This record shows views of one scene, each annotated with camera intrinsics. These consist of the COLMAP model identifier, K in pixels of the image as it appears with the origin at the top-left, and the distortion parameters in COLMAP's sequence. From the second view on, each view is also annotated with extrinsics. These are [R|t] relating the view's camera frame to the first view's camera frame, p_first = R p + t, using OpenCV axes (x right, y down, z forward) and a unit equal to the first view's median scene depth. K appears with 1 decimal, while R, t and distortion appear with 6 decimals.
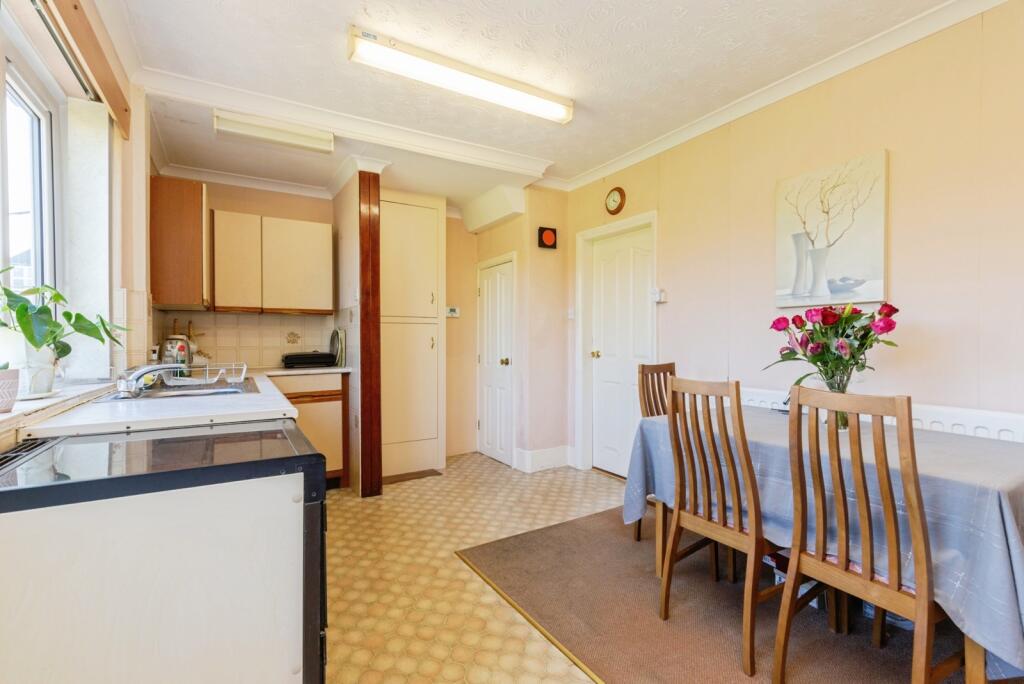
lens RADIAL K [[460.5, 0, 511.8], [0, 460.5, 341.6], [0, 0, 1]] dist [0.000703, -0.000134]
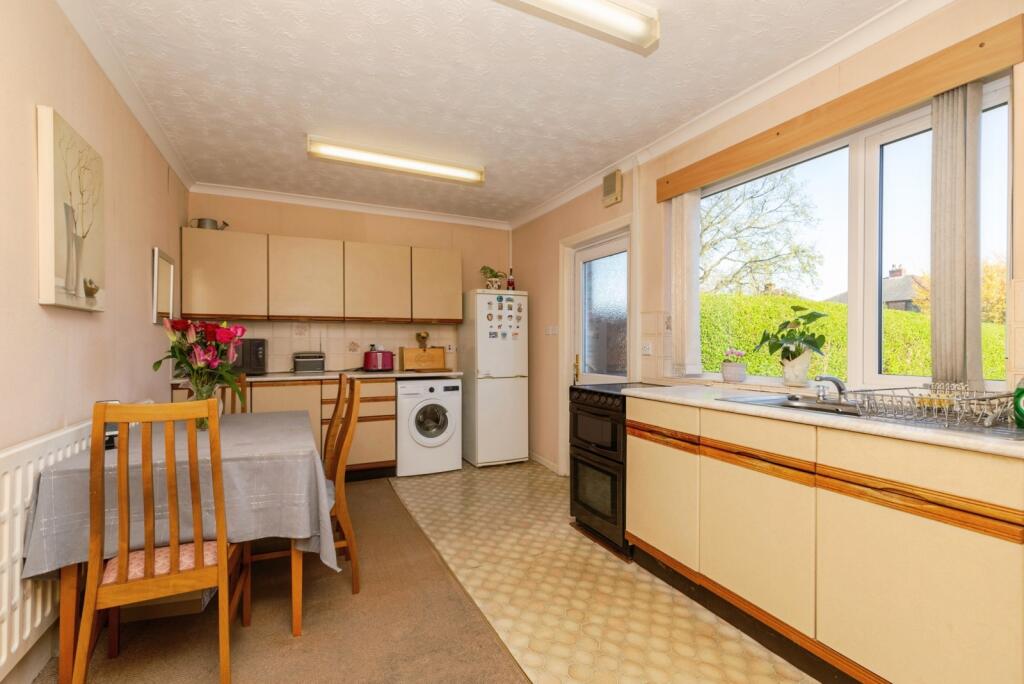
lens RADIAL K [[460.5, 0, 513.4], [0, 460.5, 342.8], [0, 0, 1]] dist [0.000703, -0.000134]
pose [[-0.993876, 0.005595, 0.110358, -0.185237], [0.005965, 0.999978, 0.003020, -0.025387], [-0.110339, 0.003660, -0.993887, 2.033246]]
